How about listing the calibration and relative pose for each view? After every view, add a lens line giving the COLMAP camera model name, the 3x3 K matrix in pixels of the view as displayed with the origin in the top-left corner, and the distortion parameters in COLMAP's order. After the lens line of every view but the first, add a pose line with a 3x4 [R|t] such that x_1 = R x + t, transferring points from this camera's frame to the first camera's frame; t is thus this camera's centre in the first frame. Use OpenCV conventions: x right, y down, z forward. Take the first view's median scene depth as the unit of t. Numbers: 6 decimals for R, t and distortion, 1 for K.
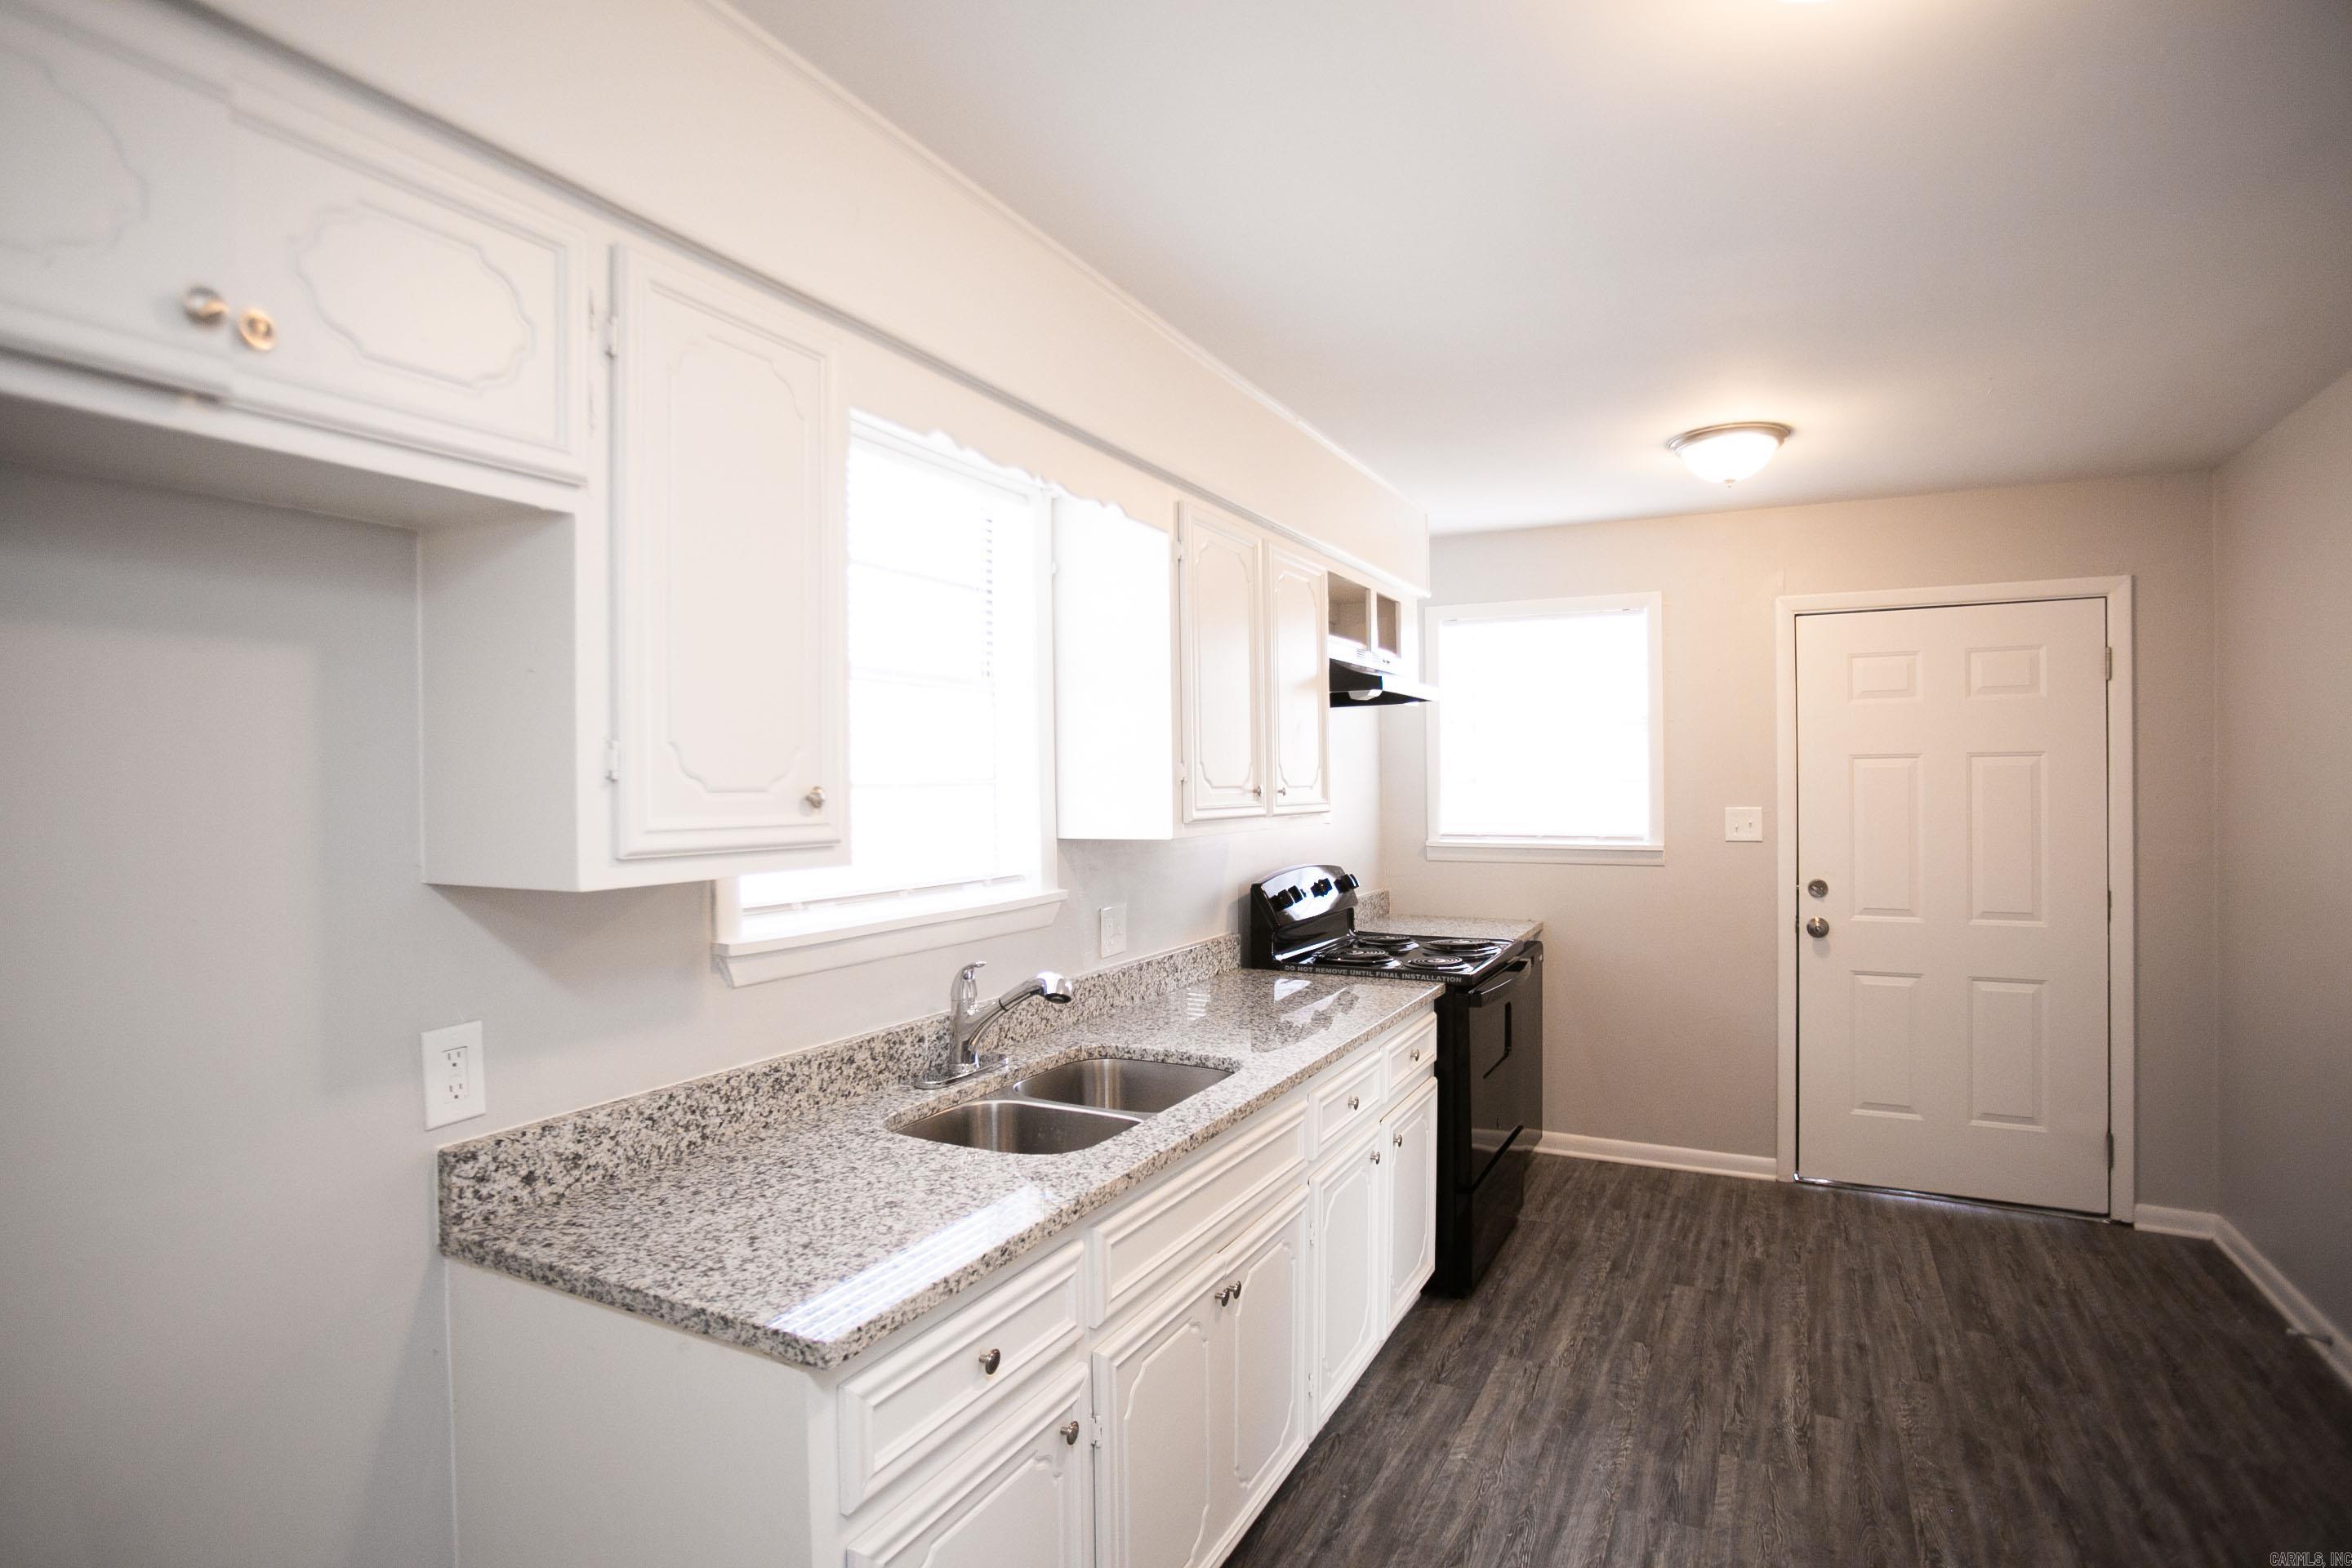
lens RADIAL K [[1183.6, 0, 1161.2], [0, 1183.6, 804.0], [0, 0, 1]] dist [-0.028762, 0.001849]
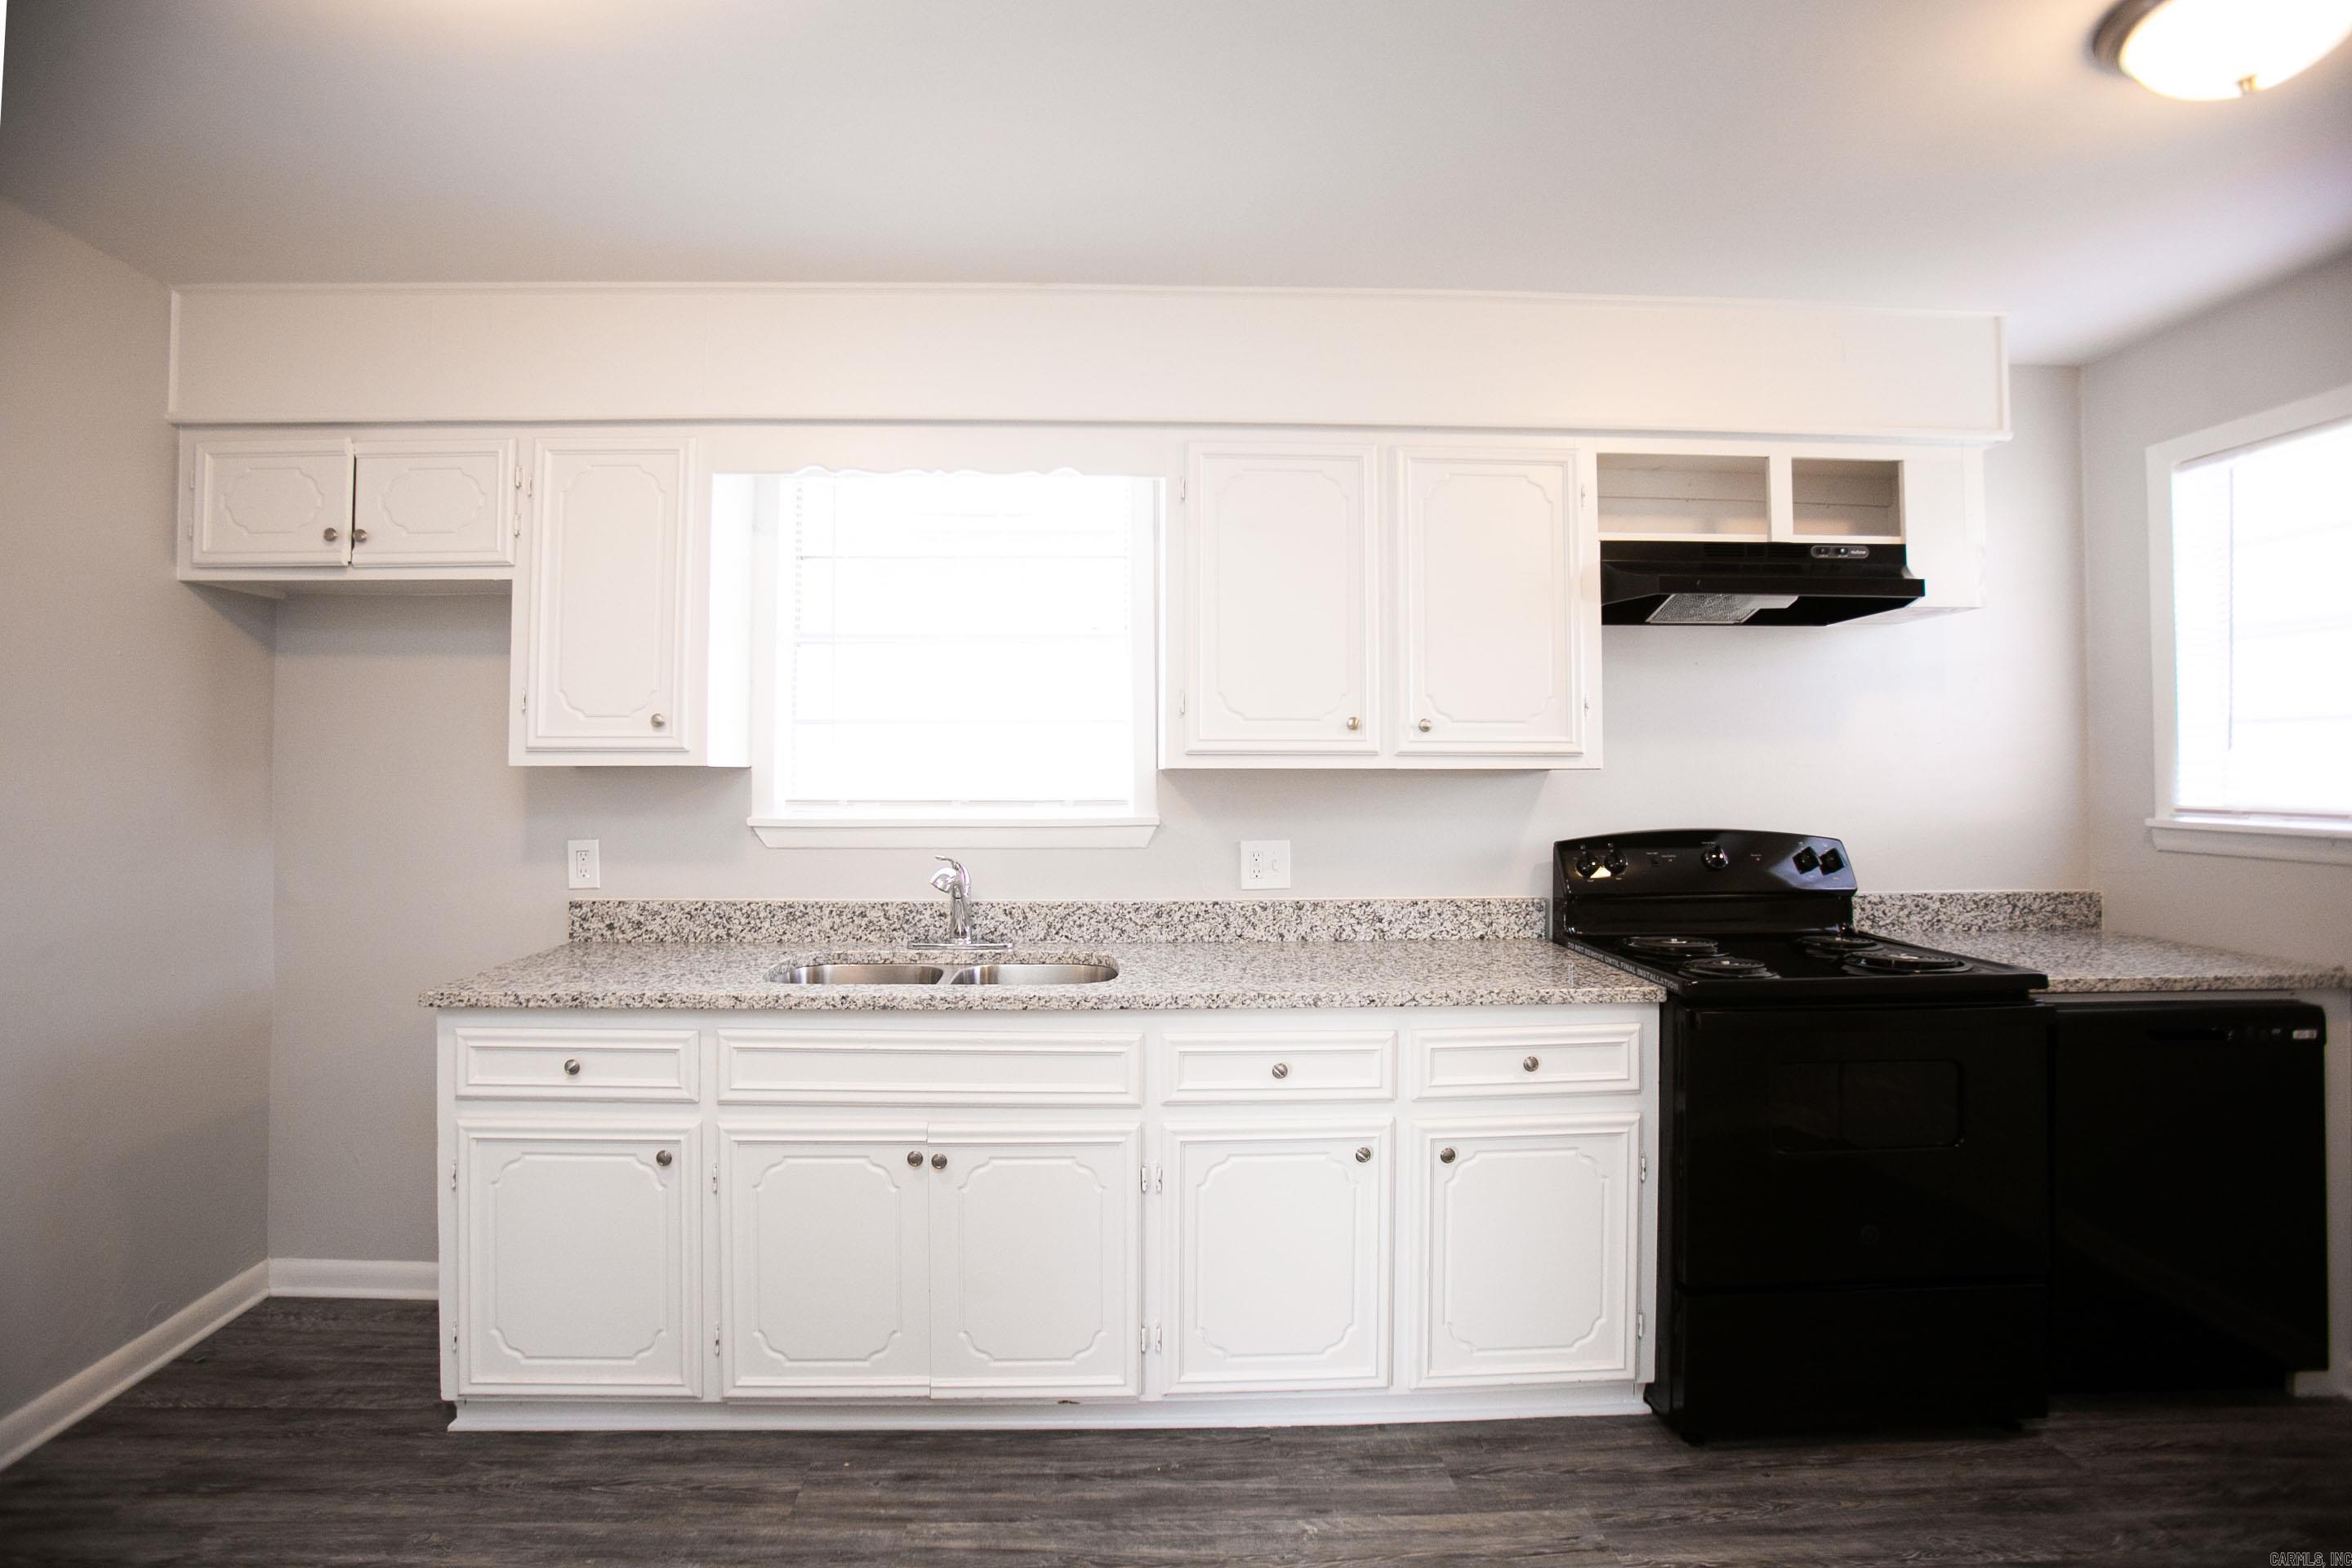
lens RADIAL K [[1104.6, 0, 1177.8], [0, 1104.6, 749.3], [0, 0, 1]] dist [-0.062200, 0.021954]
pose [[0.509278, -0.014189, -0.860485, 0.979996], [-0.014994, 0.999566, -0.025357, 0.044204], [0.860472, 0.025816, 0.508844, 0.605828]]
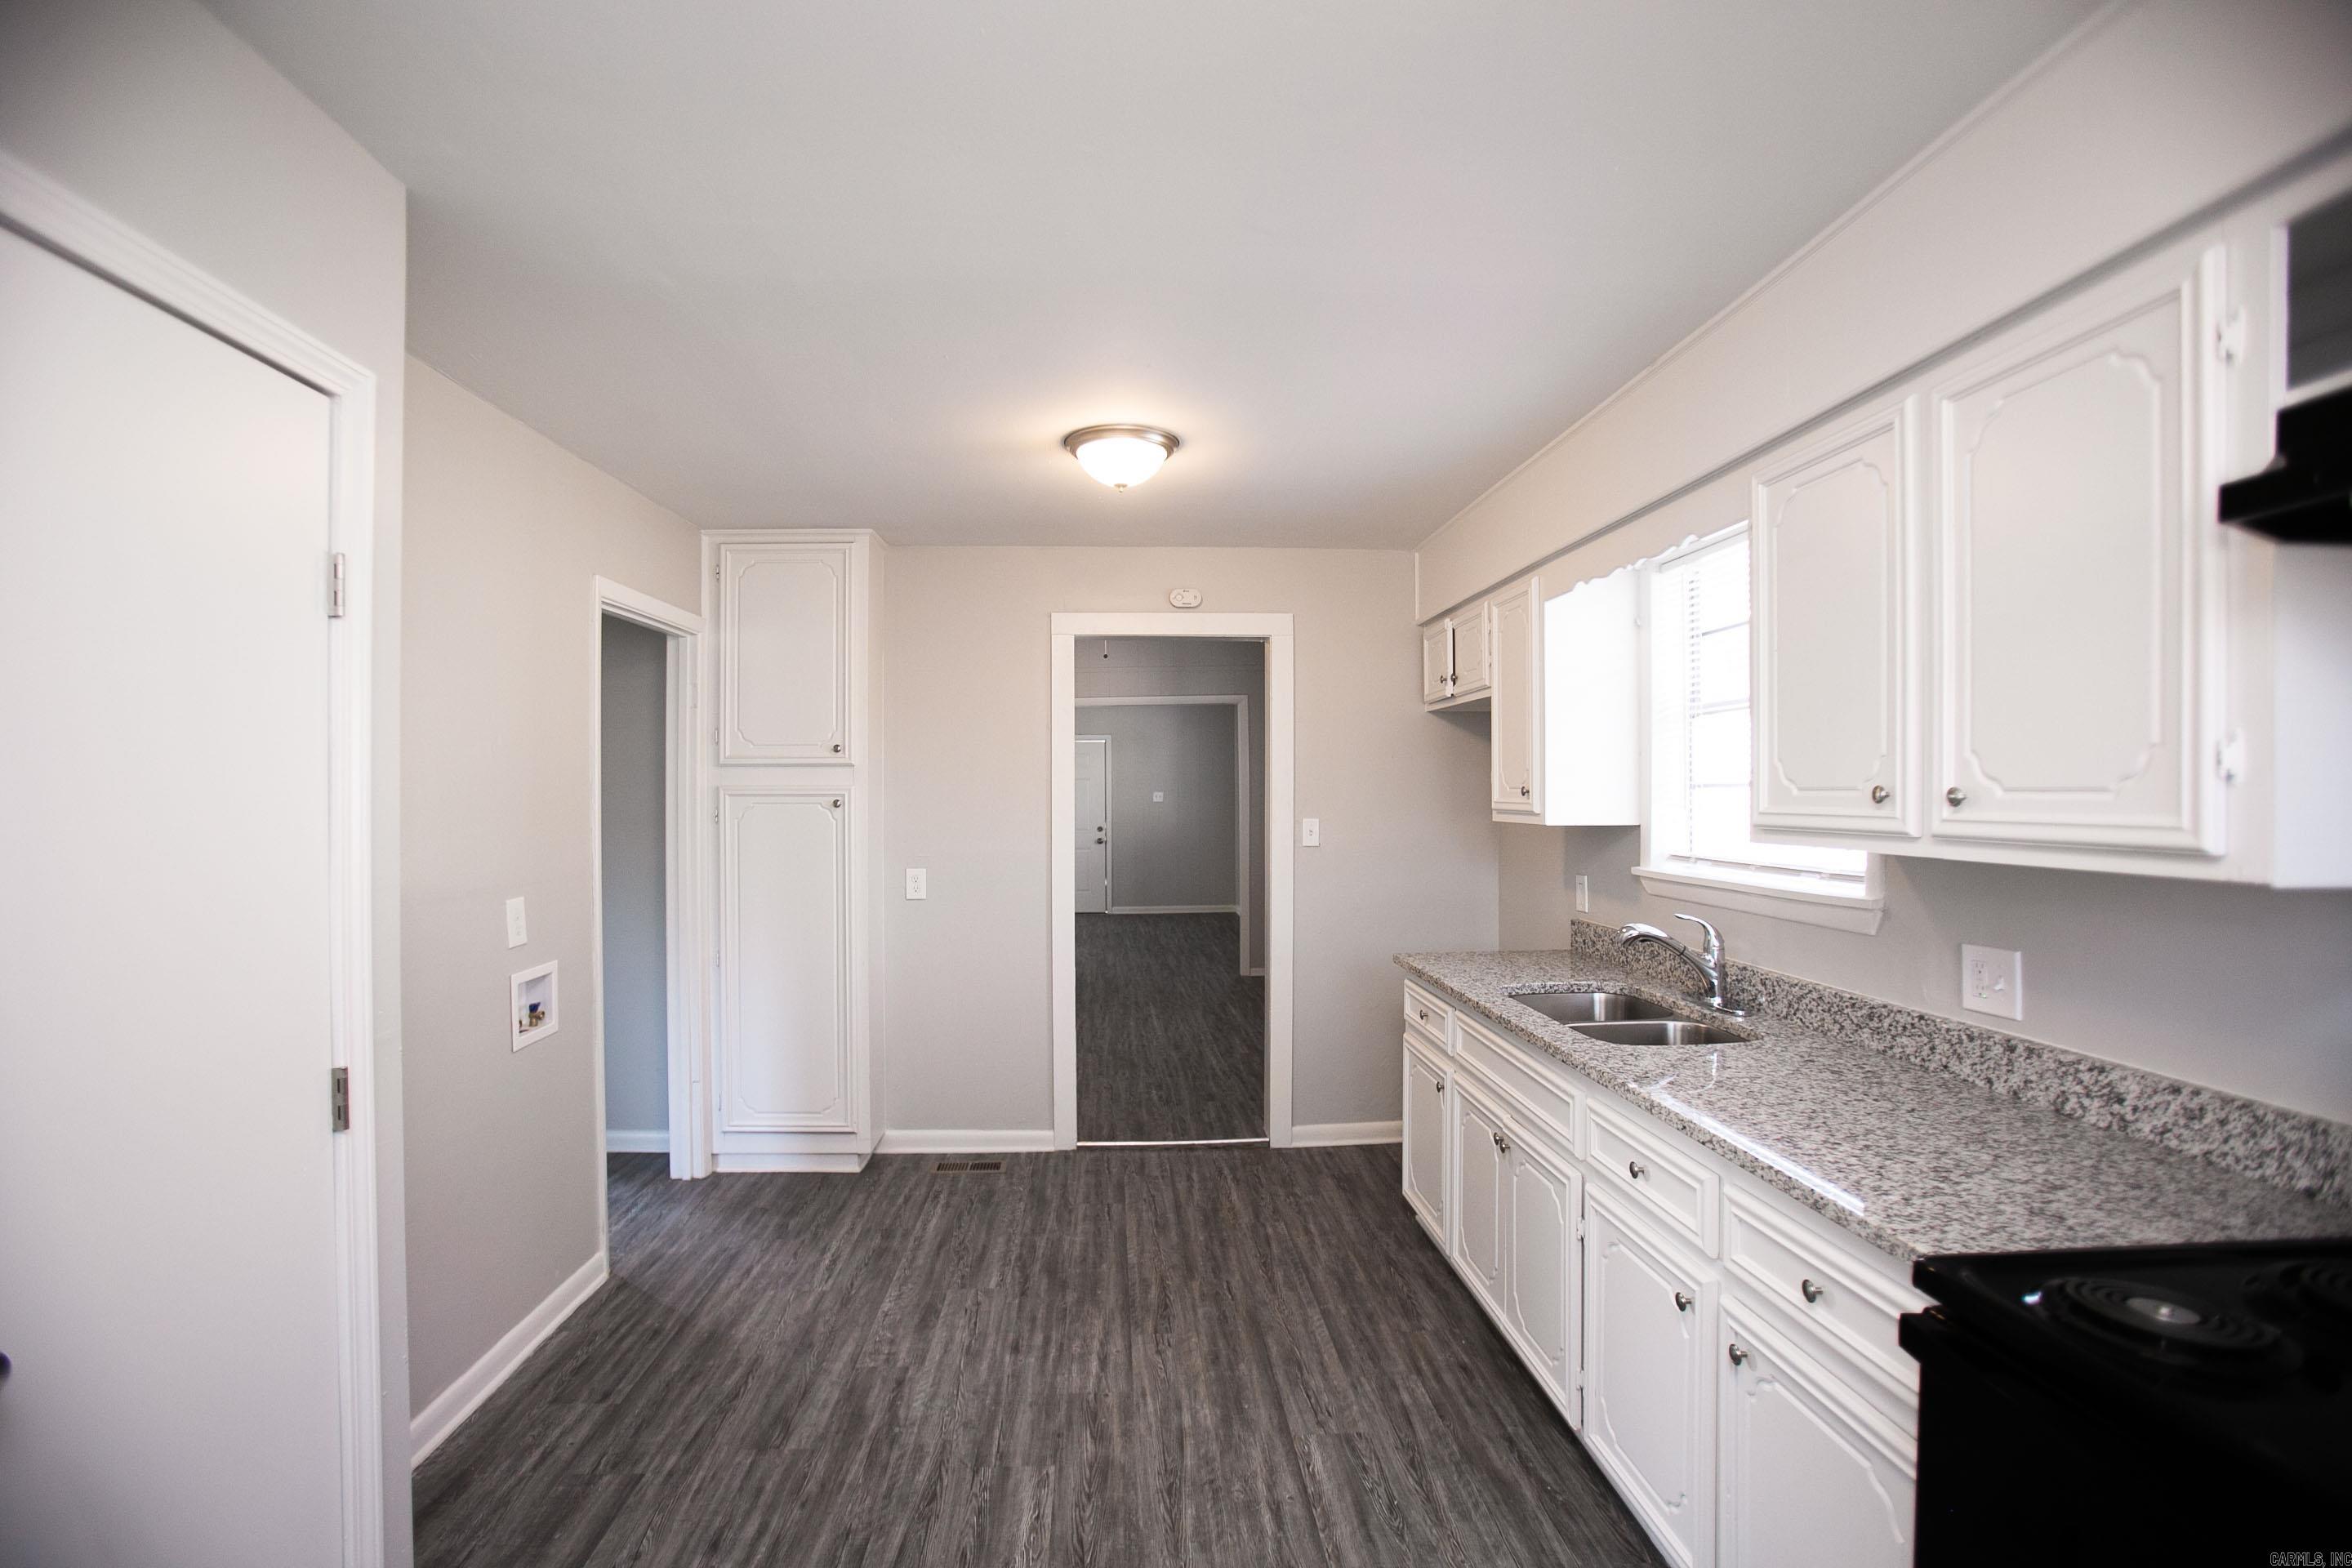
lens RADIAL K [[1104.6, 0, 1164.4], [0, 1104.6, 790.2], [0, 0, 1]] dist [-0.062200, 0.021954]
pose [[-0.855103, 0.002575, -0.518451, 0.990192], [-0.006406, 0.999859, 0.015531, -0.024753], [0.518418, 0.016602, -0.854966, 1.735122]]
